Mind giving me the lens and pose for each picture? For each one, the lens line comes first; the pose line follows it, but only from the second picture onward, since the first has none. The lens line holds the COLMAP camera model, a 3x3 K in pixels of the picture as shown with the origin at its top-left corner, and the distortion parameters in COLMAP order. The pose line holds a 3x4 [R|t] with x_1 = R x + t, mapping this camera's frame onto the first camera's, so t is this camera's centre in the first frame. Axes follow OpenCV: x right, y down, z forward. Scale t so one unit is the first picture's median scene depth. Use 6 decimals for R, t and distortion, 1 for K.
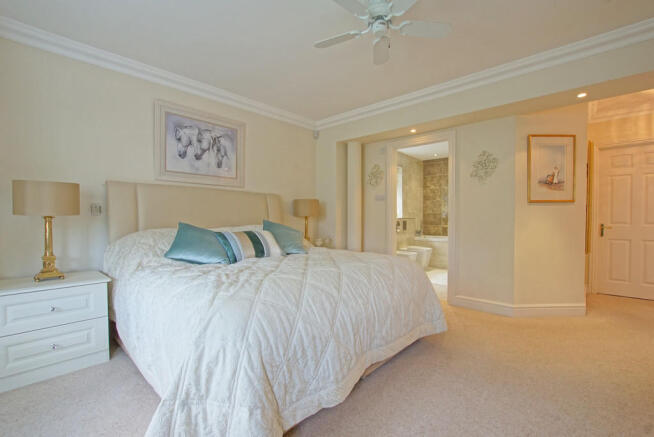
lens RADIAL K [[293.4, 0, 329.0], [0, 293.4, 221.8], [0, 0, 1]] dist [-0.017701, 0.000159]
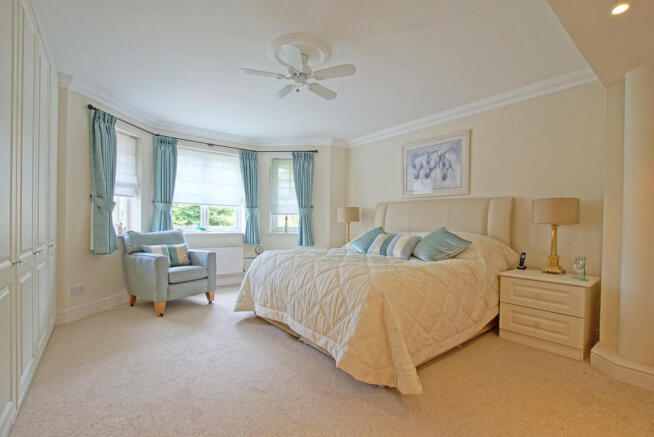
lens RADIAL K [[293.4, 0, 328.4], [0, 293.4, 219.6], [0, 0, 1]] dist [-0.017701, 0.000159]
pose [[-0.123669, -0.002791, -0.992320, 0.830863], [-0.014379, 0.999896, -0.001020, -0.025037], [0.992219, 0.014142, -0.123697, 0.716077]]
